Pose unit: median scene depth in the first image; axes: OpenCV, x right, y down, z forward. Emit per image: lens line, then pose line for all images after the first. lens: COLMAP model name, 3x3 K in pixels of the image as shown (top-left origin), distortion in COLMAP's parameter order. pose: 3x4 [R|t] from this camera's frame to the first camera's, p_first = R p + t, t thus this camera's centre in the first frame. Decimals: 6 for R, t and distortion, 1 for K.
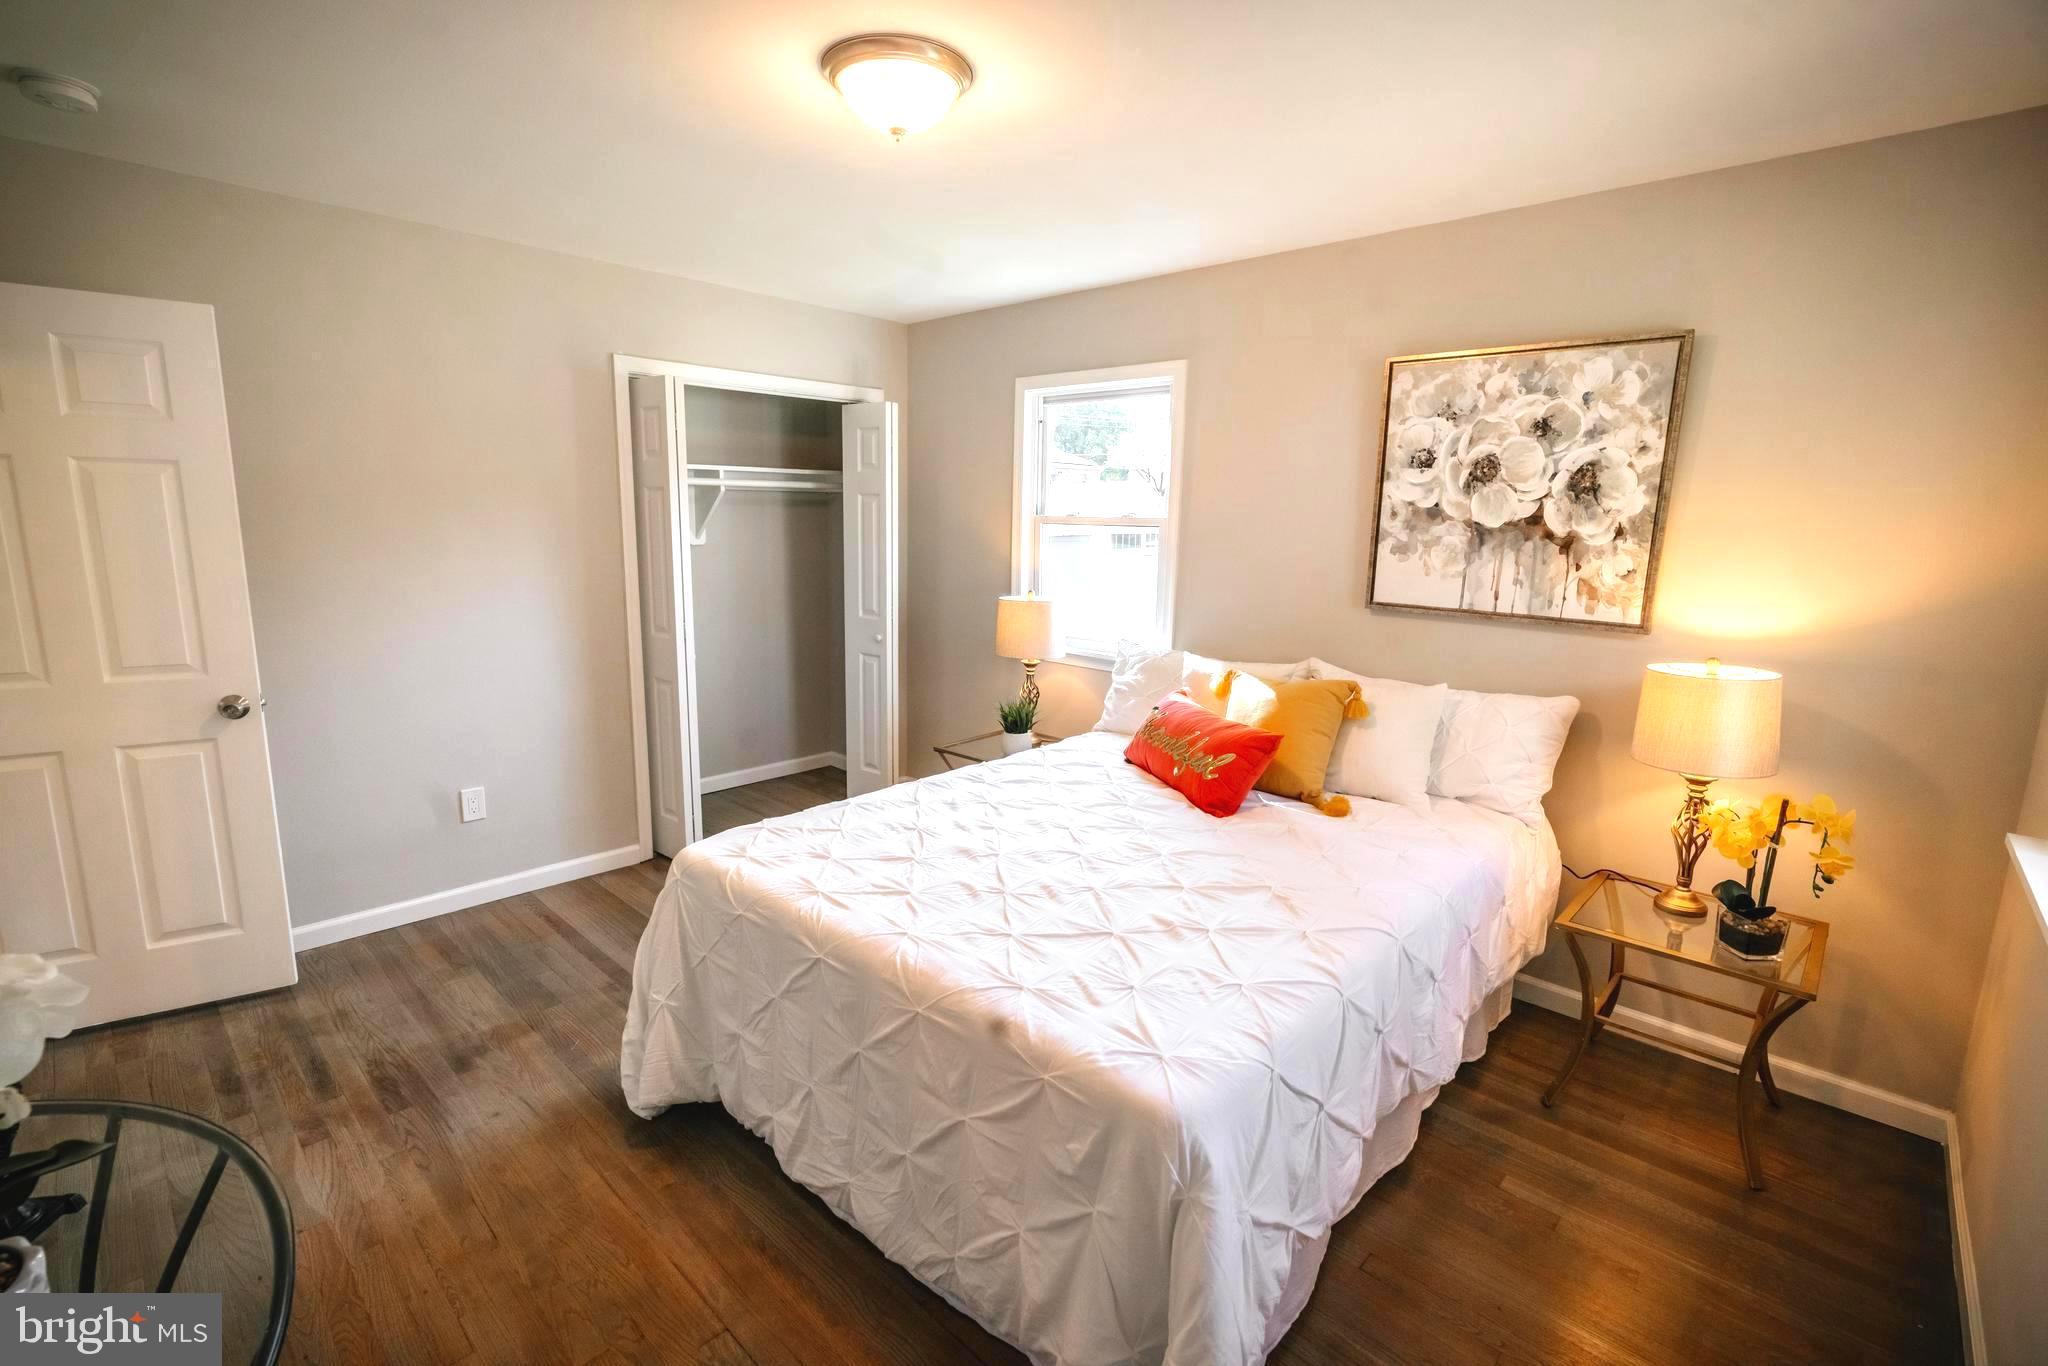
lens RADIAL K [[912.2, 0, 1014.5], [0, 912.2, 676.6], [0, 0, 1]] dist [-0.003696, 0.000777]
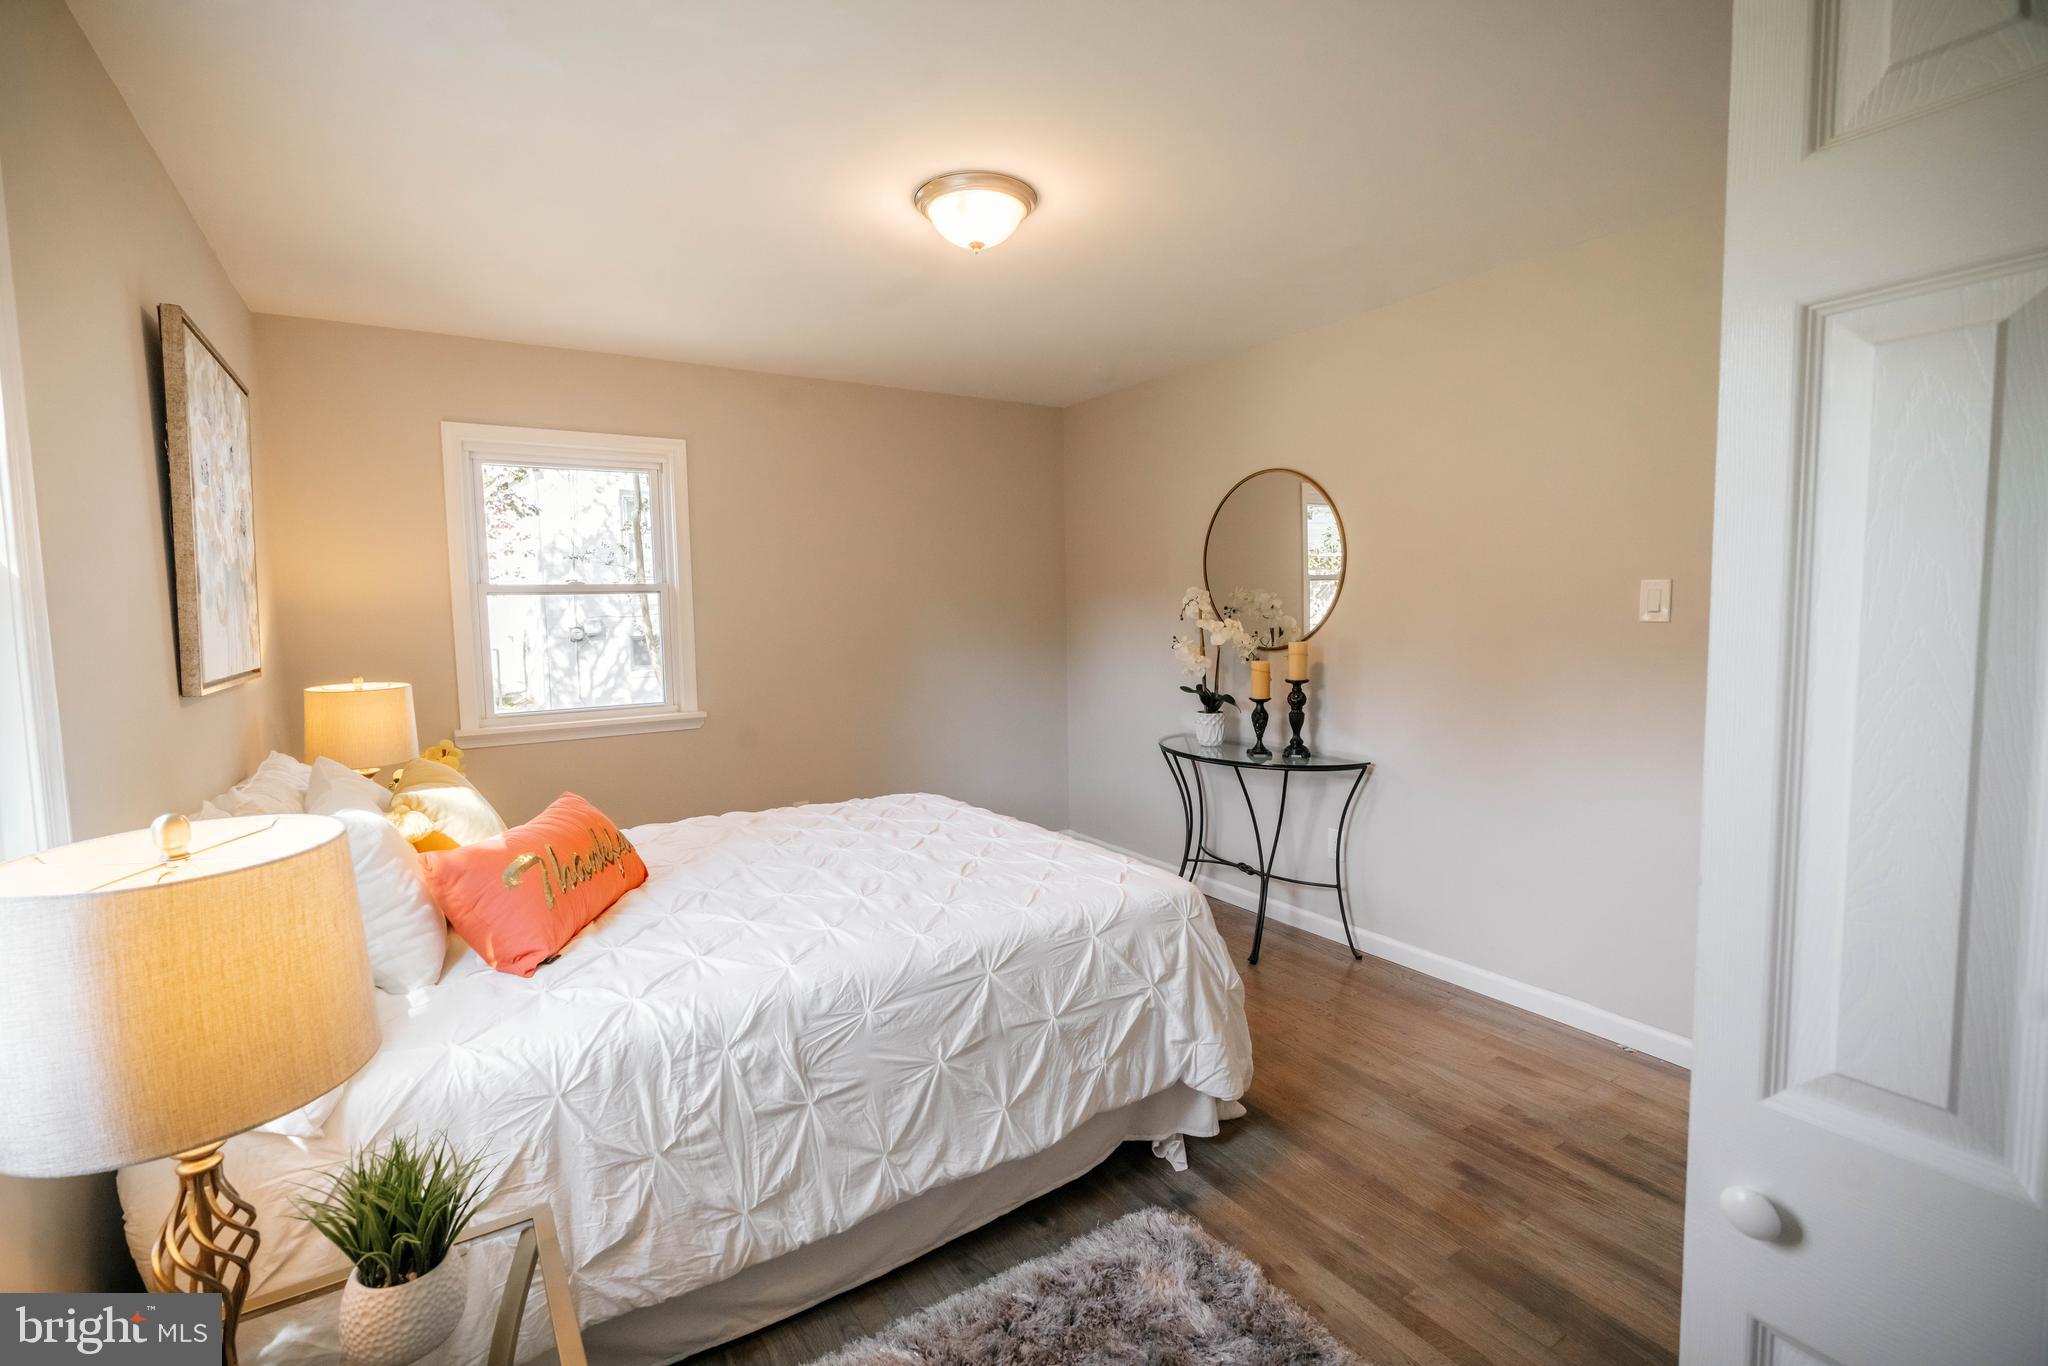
lens RADIAL K [[912.2, 0, 1014.5], [0, 912.2, 676.6], [0, 0, 1]] dist [-0.003696, 0.000777]
pose [[-0.968155, -0.021808, 0.249399, -0.350542], [0.044364, 0.965487, 0.256643, -0.250663], [-0.246389, 0.259535, -0.933774, 1.614082]]
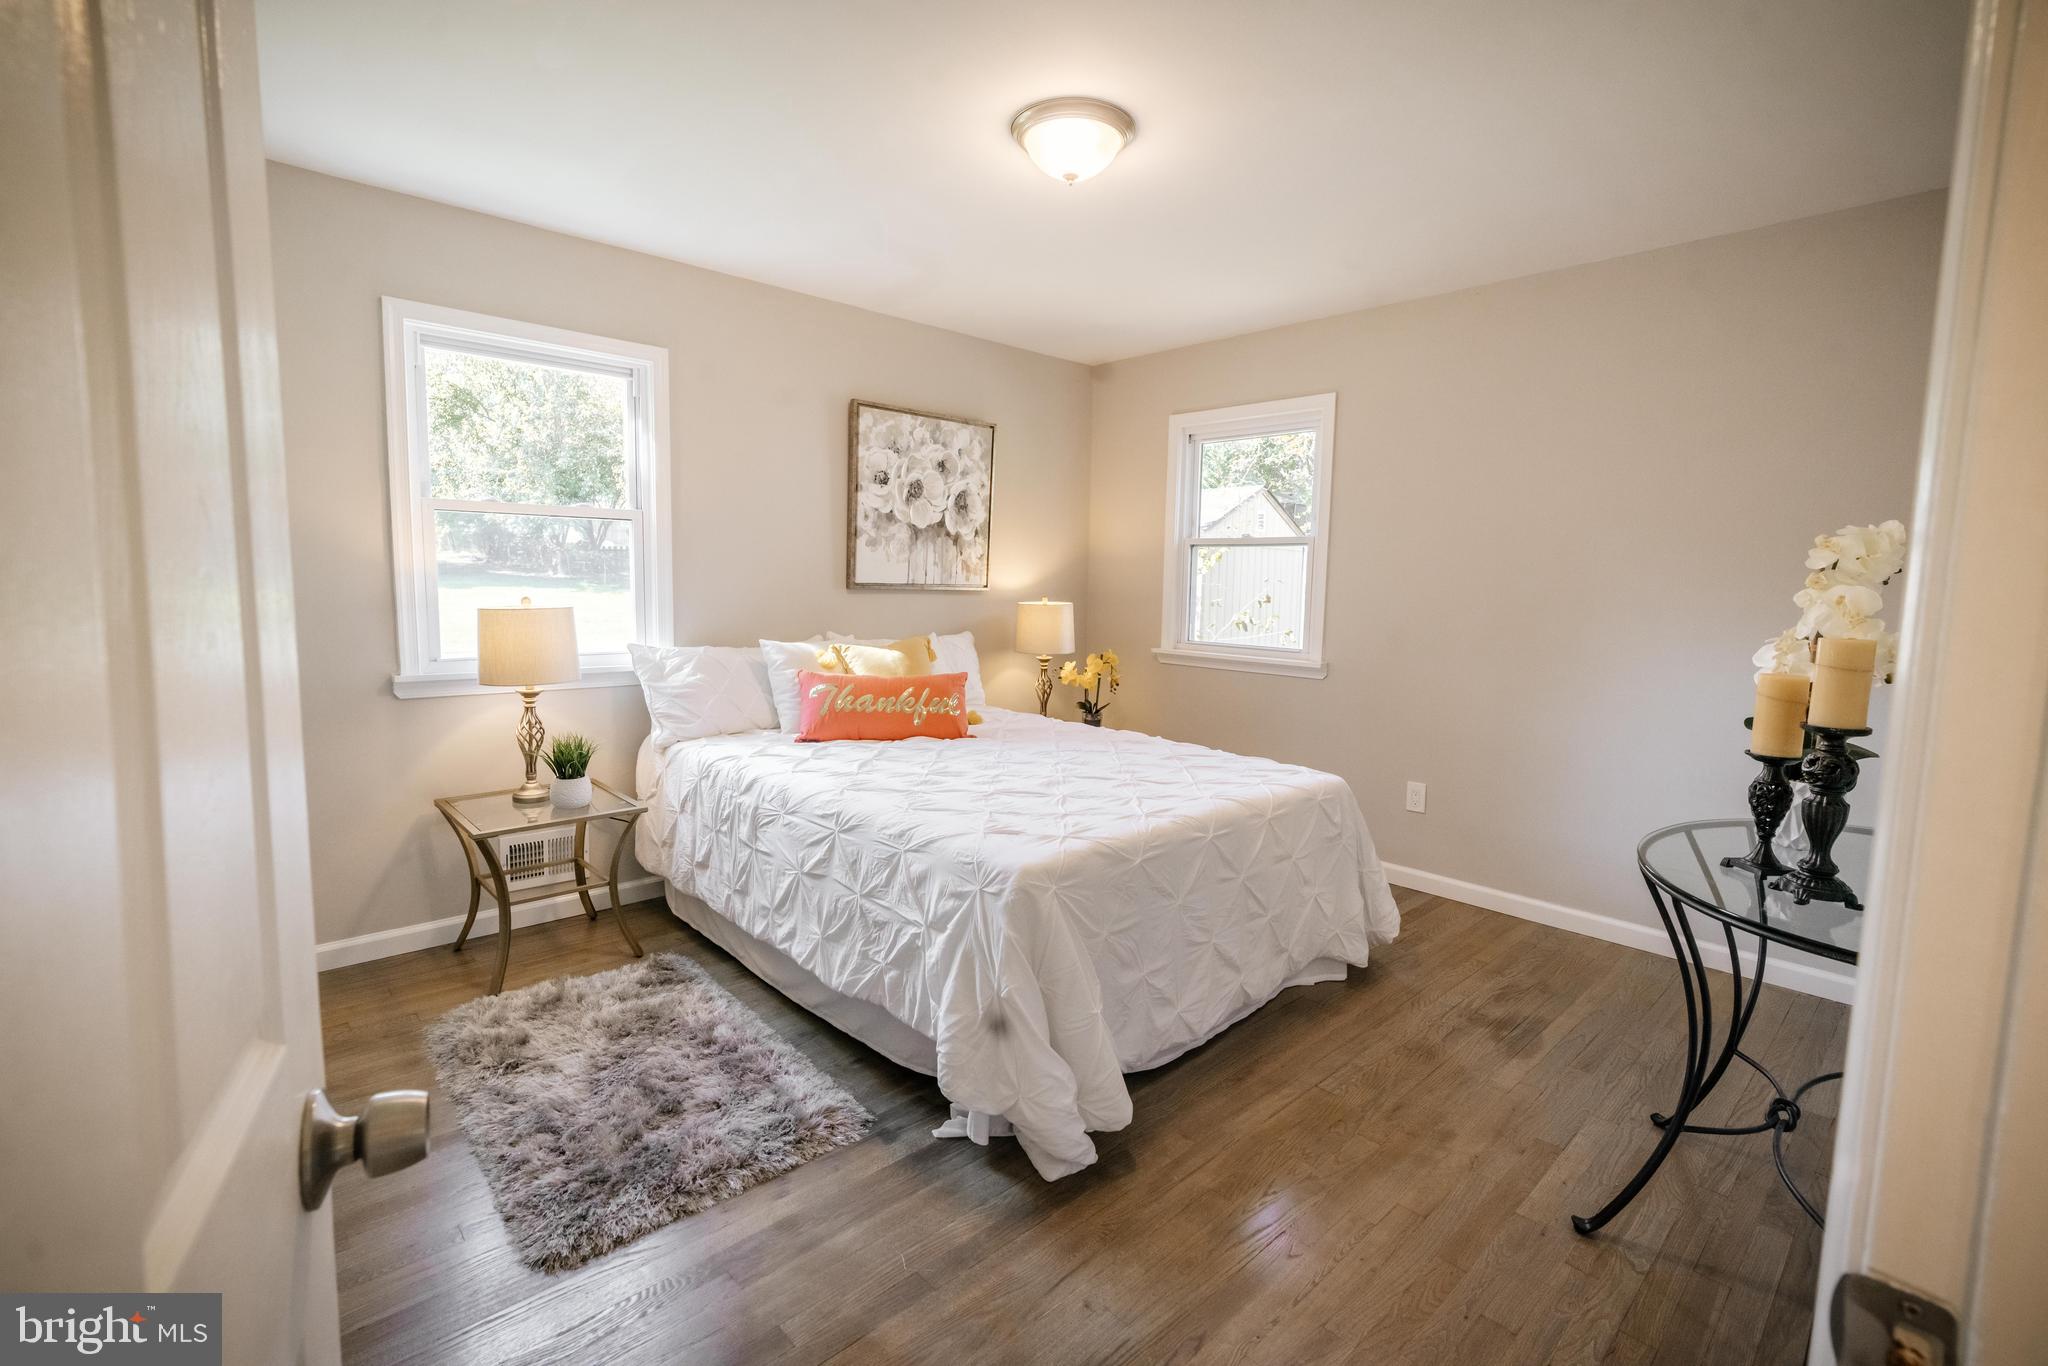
lens RADIAL K [[912.2, 0, 1014.5], [0, 912.2, 676.6], [0, 0, 1]] dist [-0.003696, 0.000777]
pose [[0.073475, -0.126442, 0.989249, -1.001110], [0.159428, 0.980663, 0.113503, -0.069611], [-0.984471, 0.149375, 0.092213, 0.749901]]
